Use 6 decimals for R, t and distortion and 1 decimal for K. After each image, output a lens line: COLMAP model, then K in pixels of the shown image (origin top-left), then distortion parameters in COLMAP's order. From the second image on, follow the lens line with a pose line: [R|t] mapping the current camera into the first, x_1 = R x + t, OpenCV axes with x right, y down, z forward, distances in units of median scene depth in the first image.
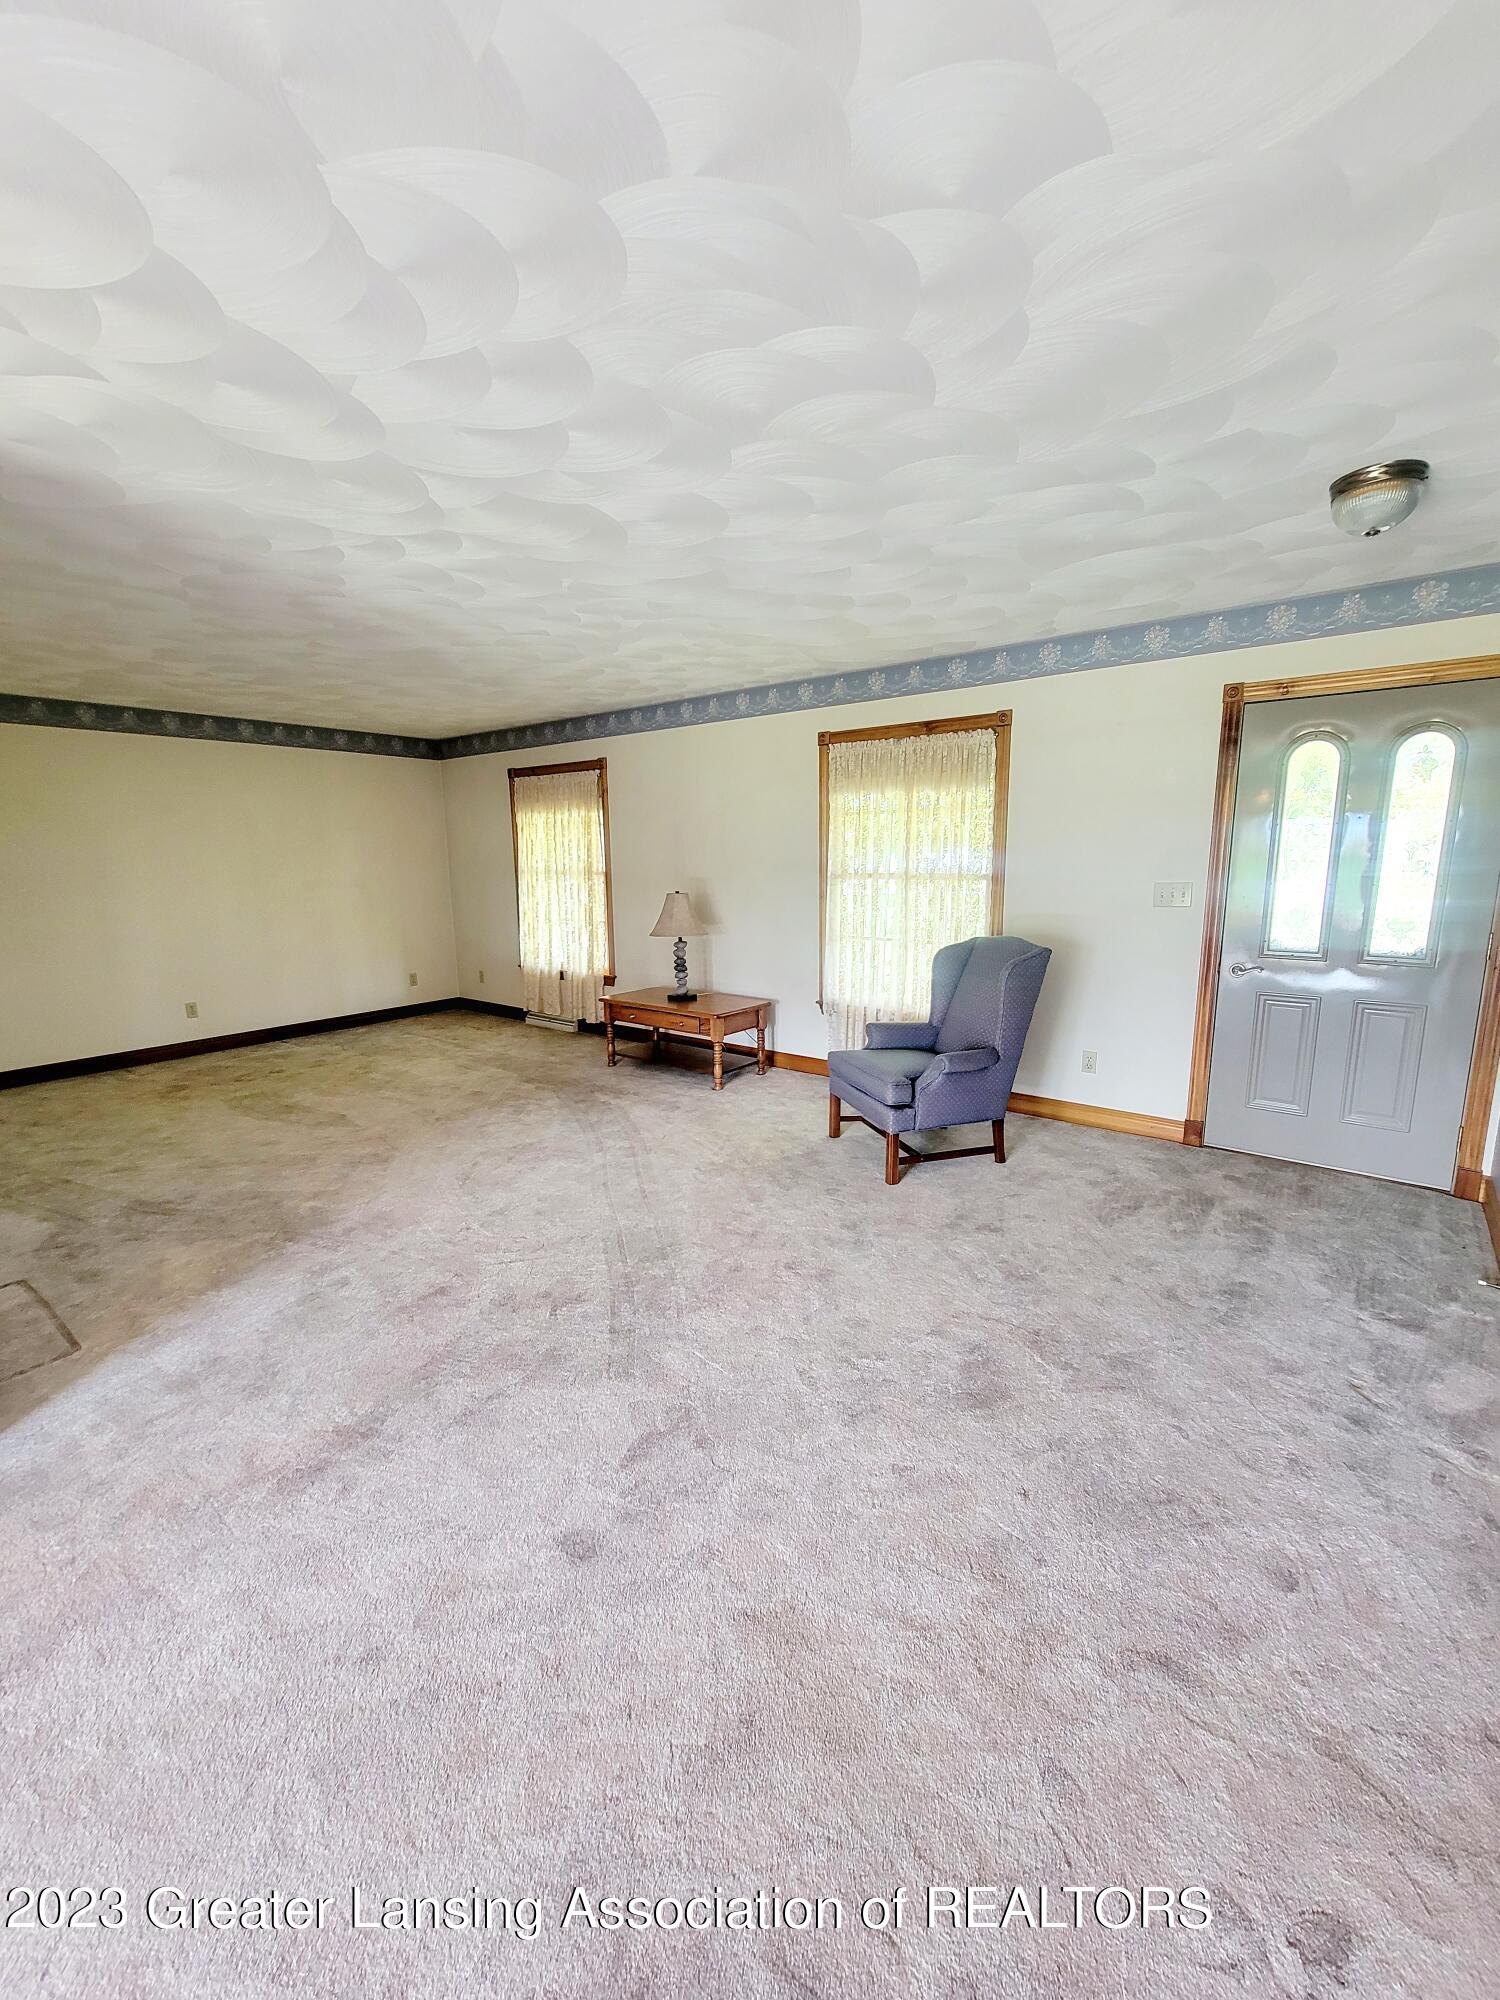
lens RADIAL K [[800.8, 0, 750.0], [0, 800.8, 1000.0], [0, 0, 1]] dist [-0.012922, -0.000782]
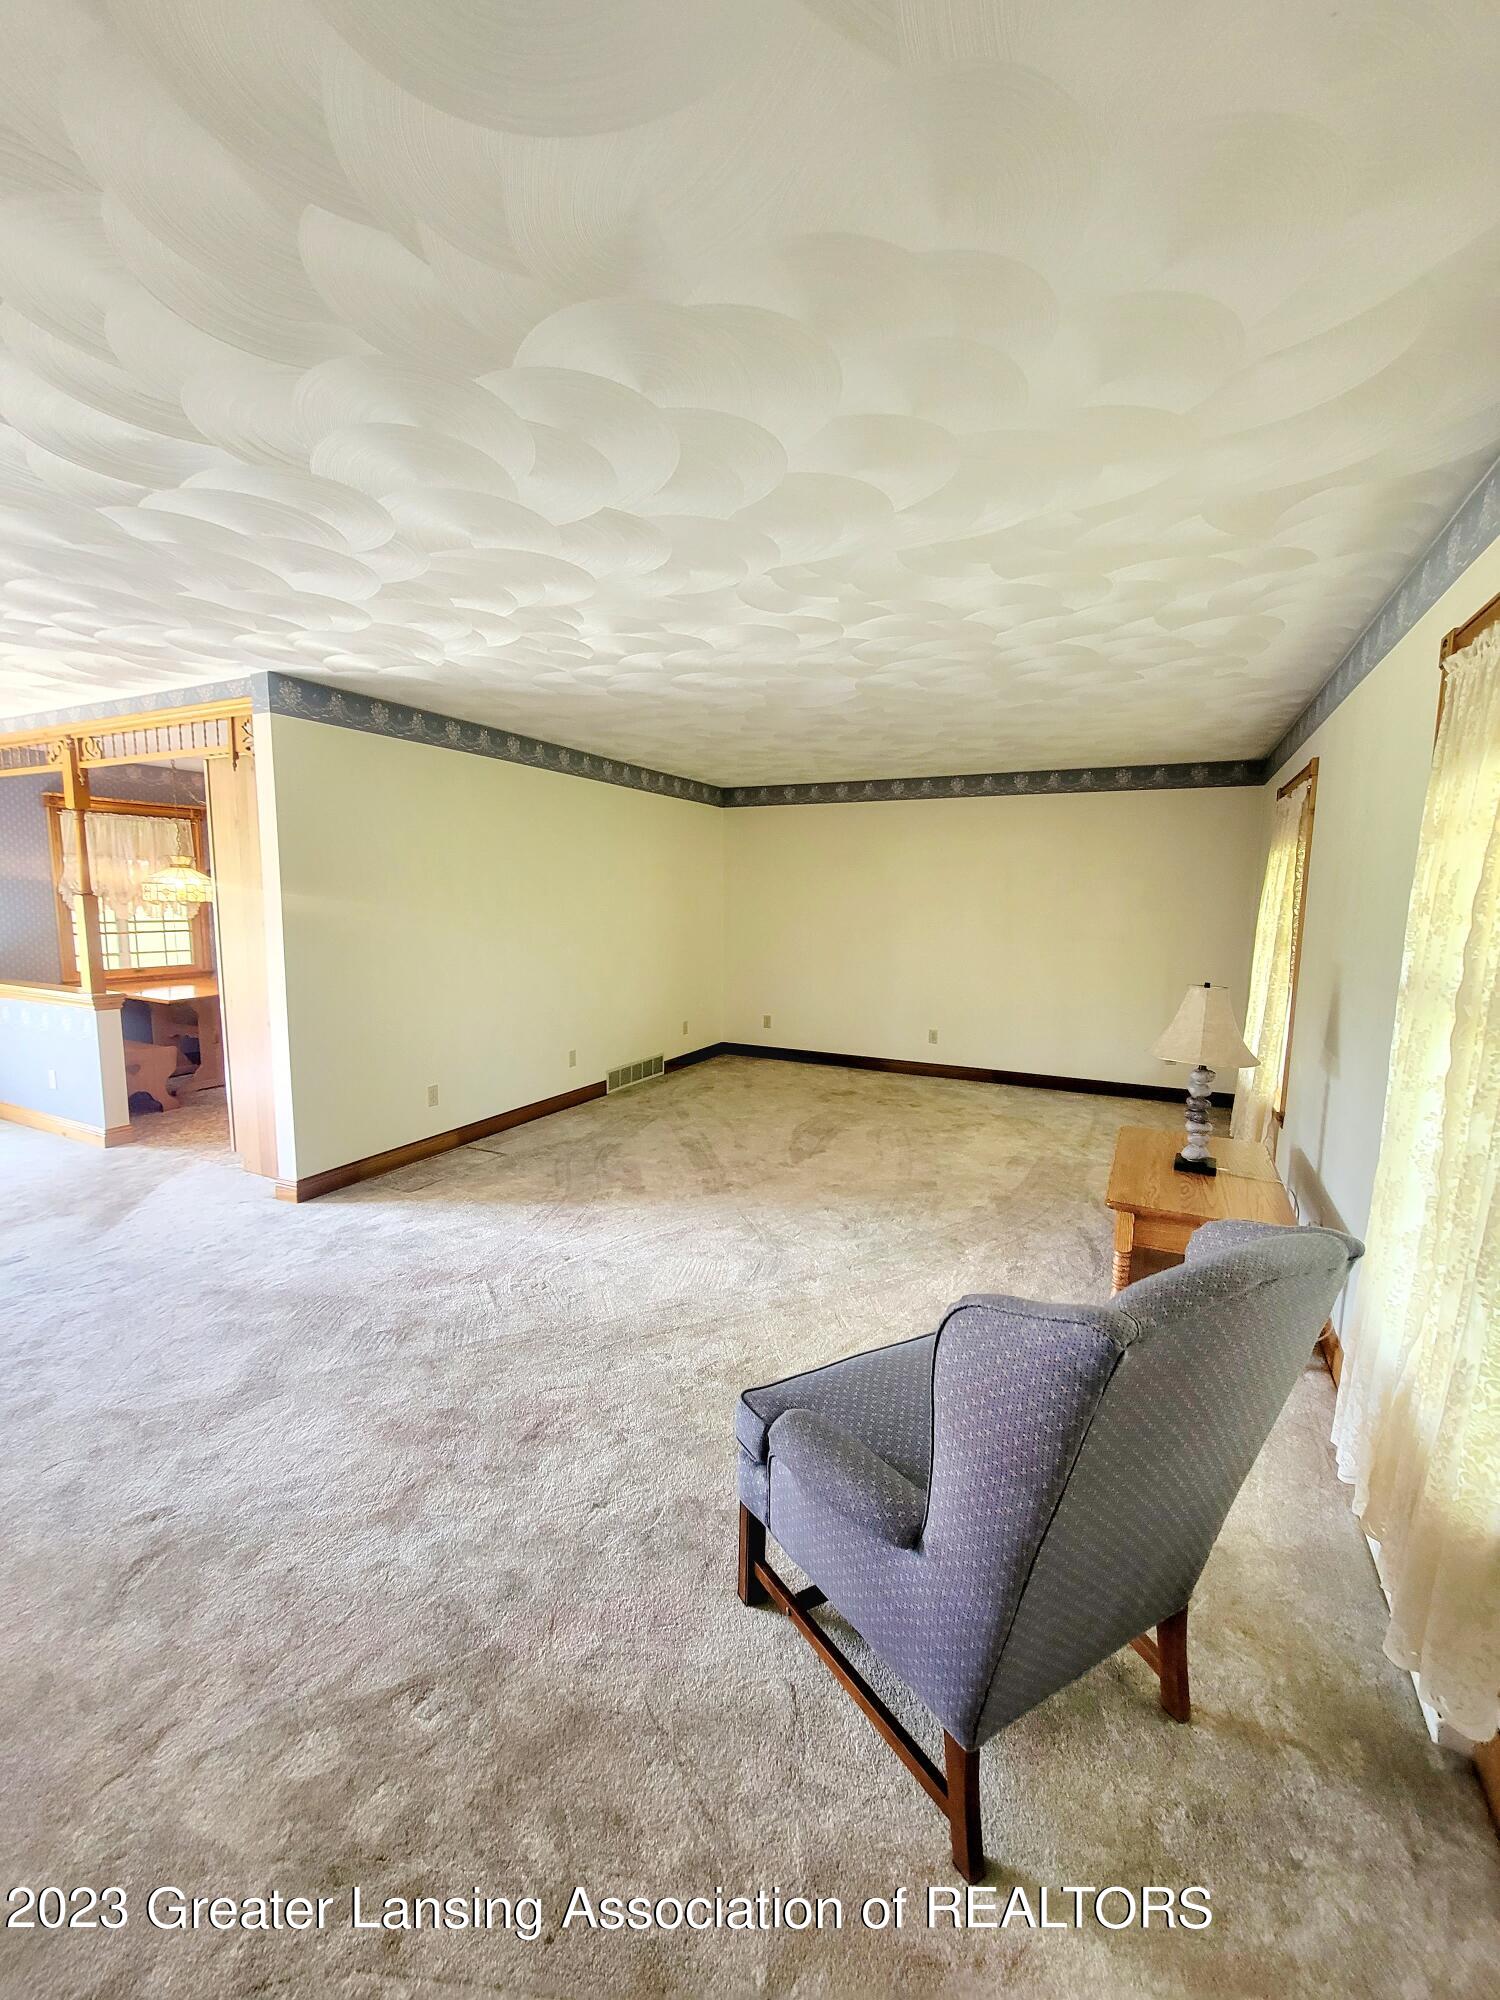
lens RADIAL K [[800.8, 0, 750.0], [0, 800.8, 1000.0], [0, 0, 1]] dist [-0.012922, -0.000782]
pose [[0.202786, 0.136069, -0.969723, 0.463265], [-0.191344, 0.976715, 0.097037, -0.133782], [0.960347, 0.165873, 0.224100, 0.657655]]
